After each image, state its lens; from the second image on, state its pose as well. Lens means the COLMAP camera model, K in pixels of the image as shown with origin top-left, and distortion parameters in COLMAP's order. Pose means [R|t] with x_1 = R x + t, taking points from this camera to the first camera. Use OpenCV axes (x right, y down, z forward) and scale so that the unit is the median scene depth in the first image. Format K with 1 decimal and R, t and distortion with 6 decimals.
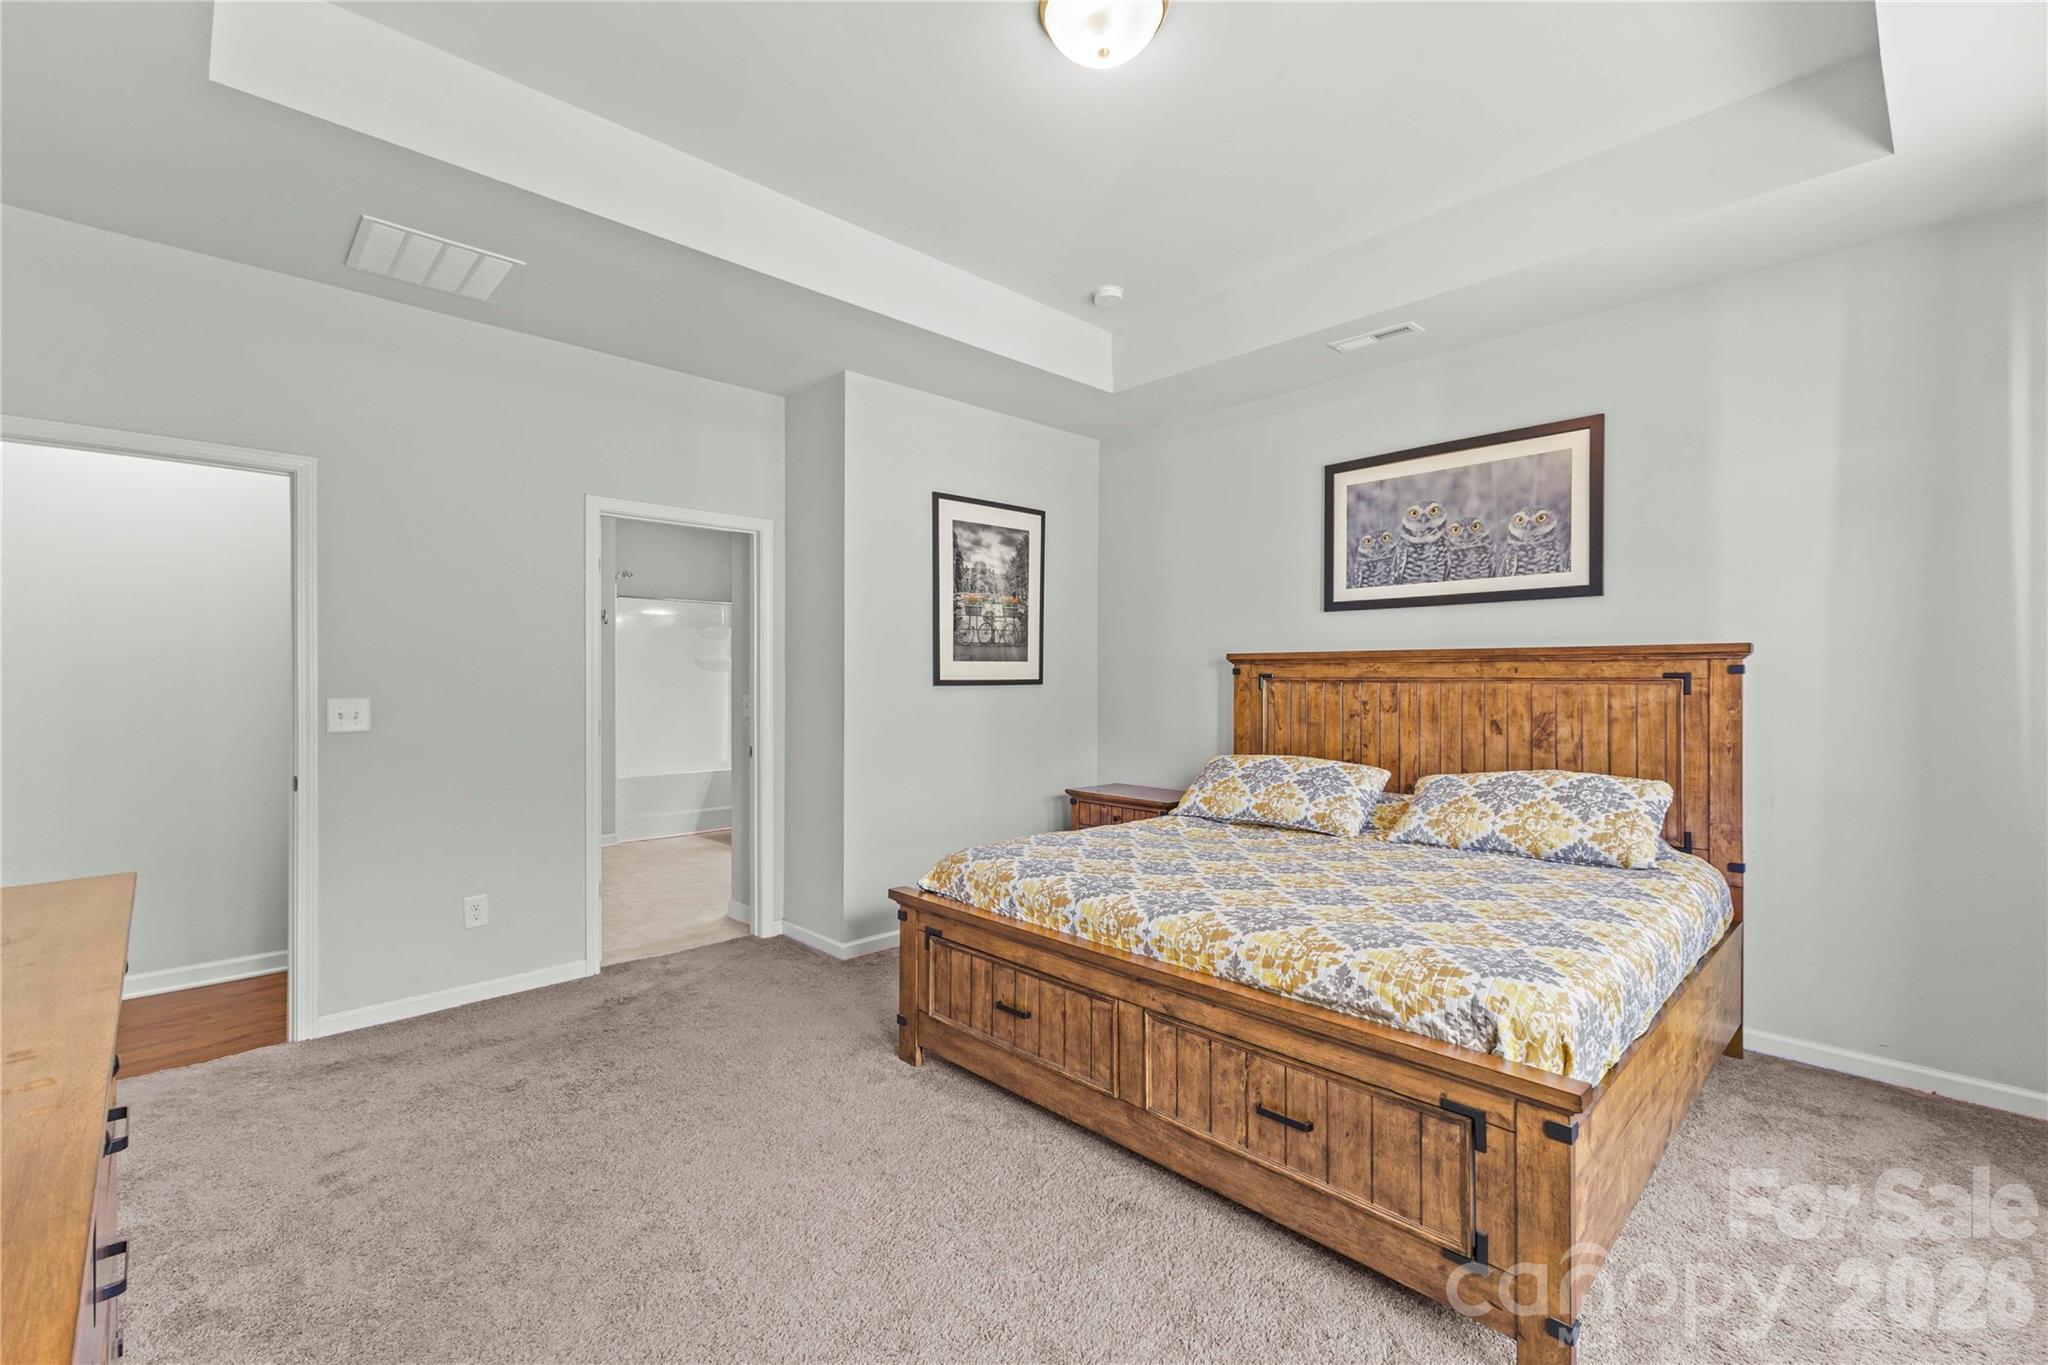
lens RADIAL K [[878.6, 0, 1022.2], [0, 878.6, 691.2], [0, 0, 1]] dist [0.001492, 0.000147]
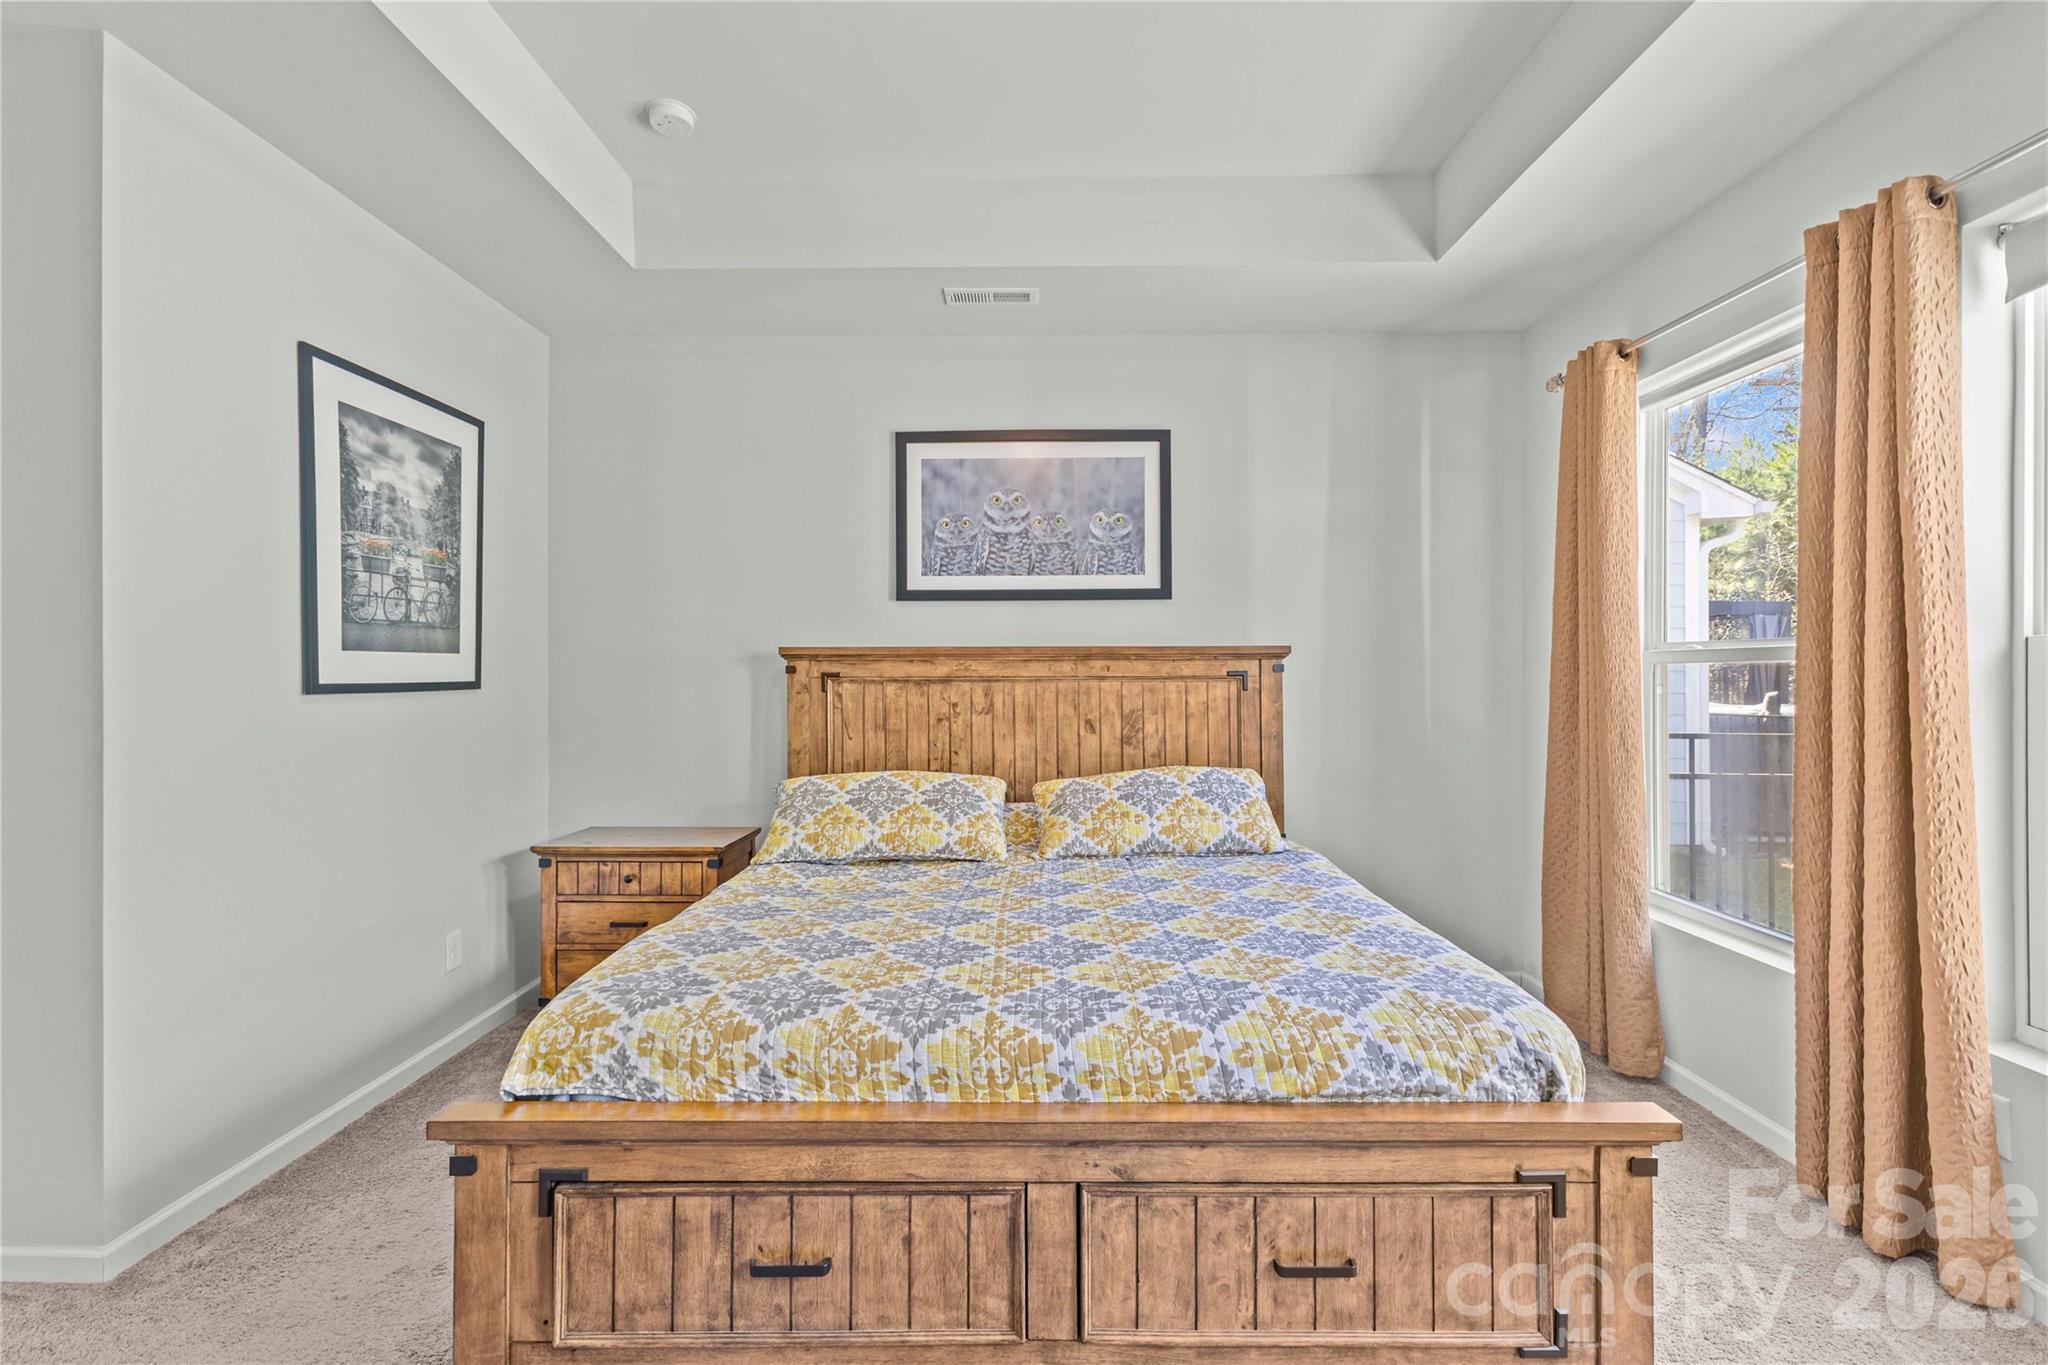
lens RADIAL K [[884.3, 0, 1024.0], [0, 884.3, 682.5], [0, 0, 1]] dist [0.009170, -0.000036]
pose [[0.699287, -0.009224, 0.714781, -0.236171], [0.015070, 0.999885, -0.001840, -0.007738], [-0.714682, 0.012058, 0.699346, 0.371263]]
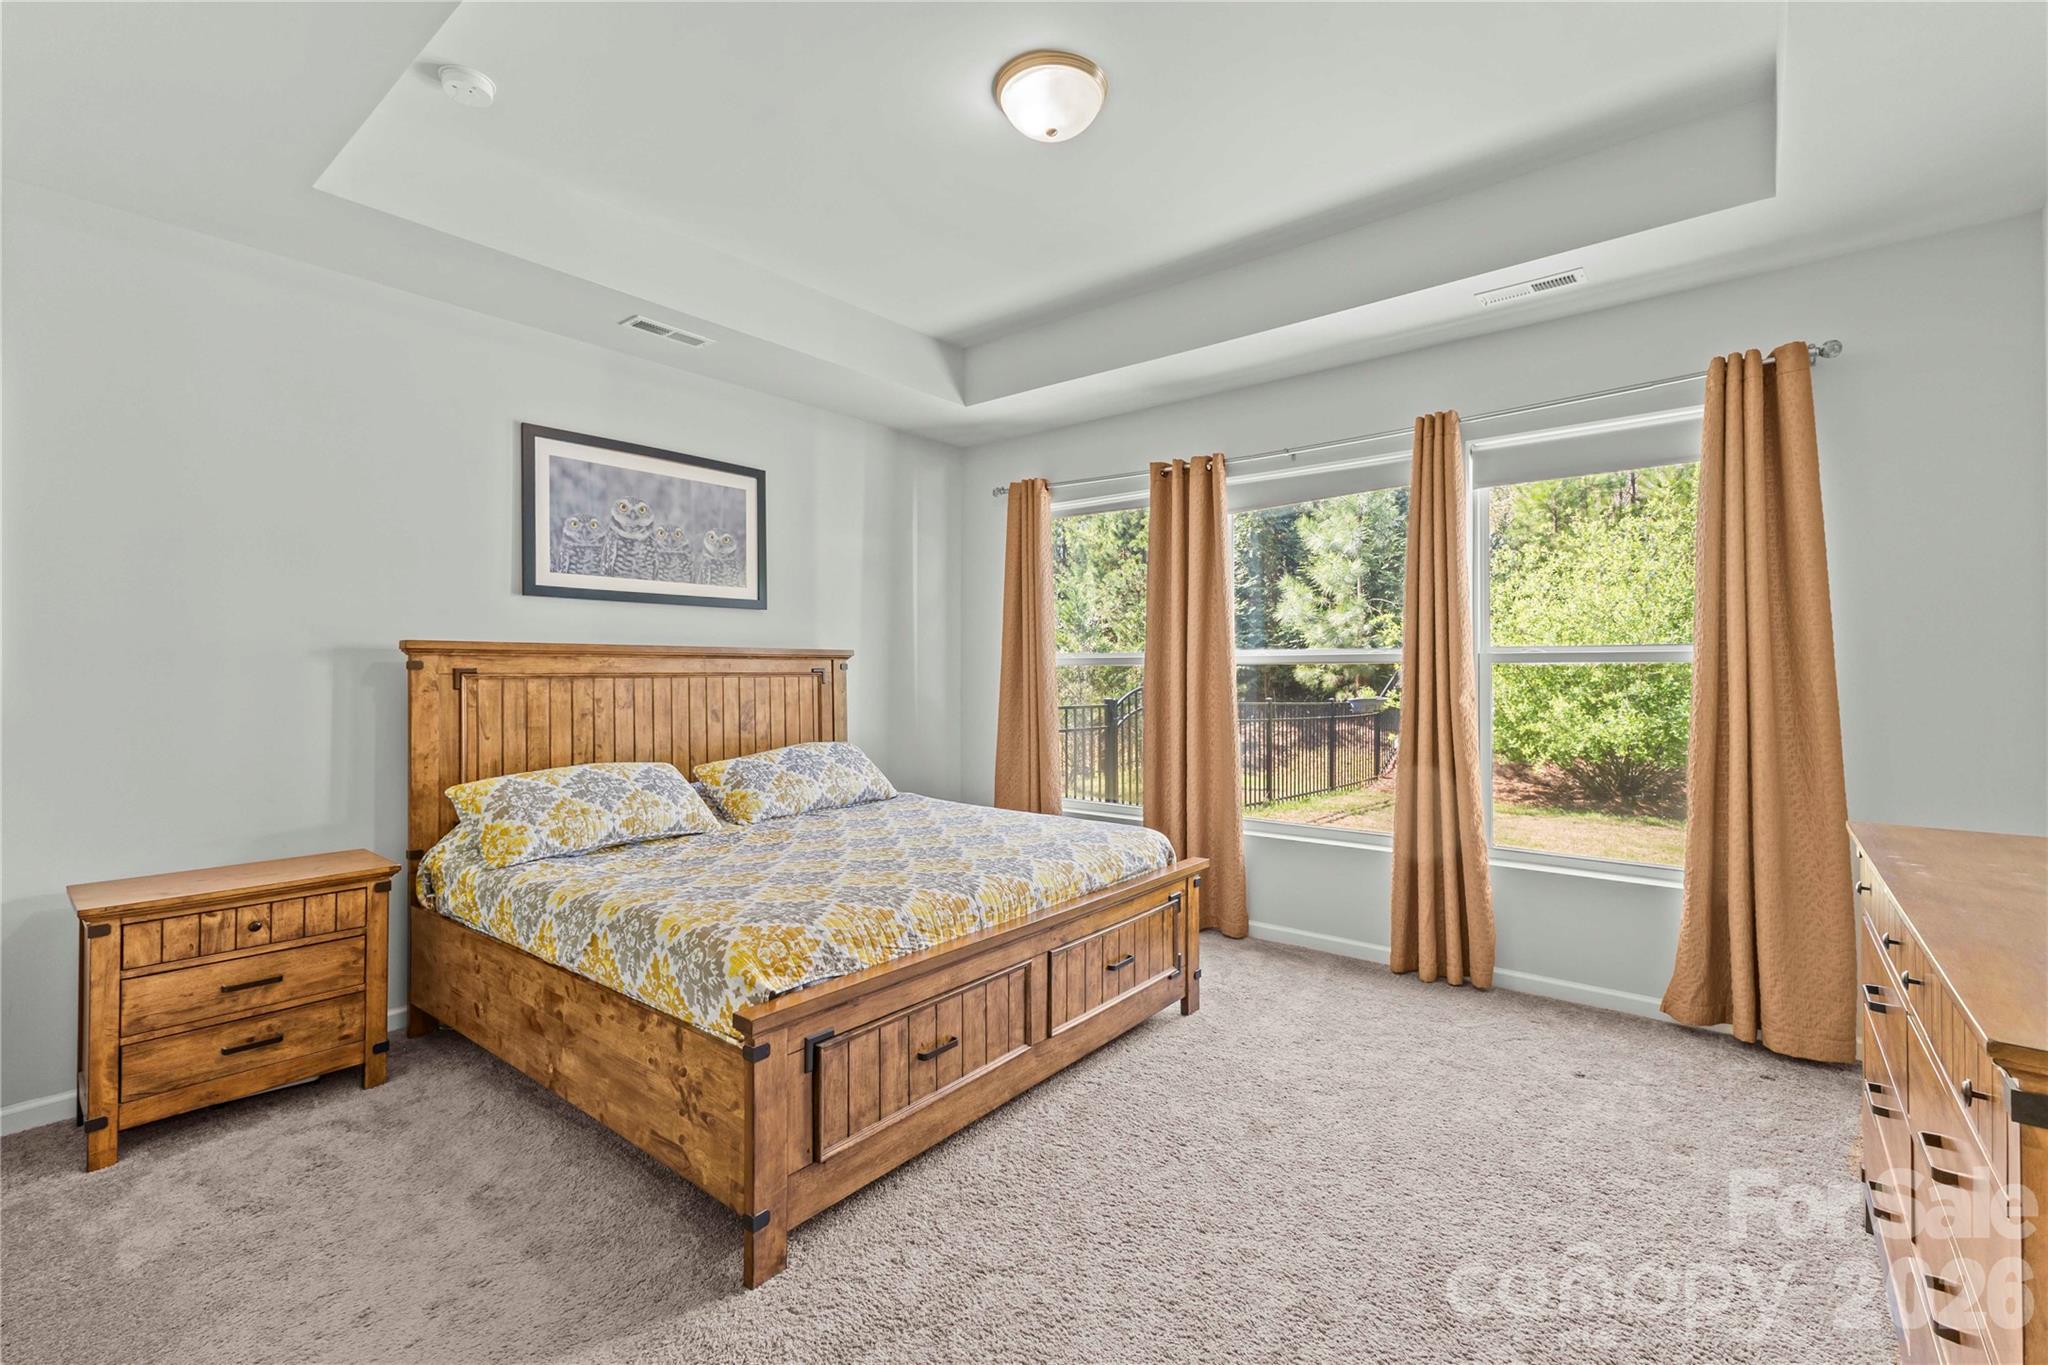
lens RADIAL K [[886.9, 0, 1020.3], [0, 886.9, 678.4], [0, 0, 1]] dist [0.012158, 0.000307]
pose [[-0.115891, -0.009289, 0.993218, -0.689313], [0.017608, 0.999780, 0.011405, -0.014846], [-0.993106, 0.018810, -0.115702, 0.771947]]
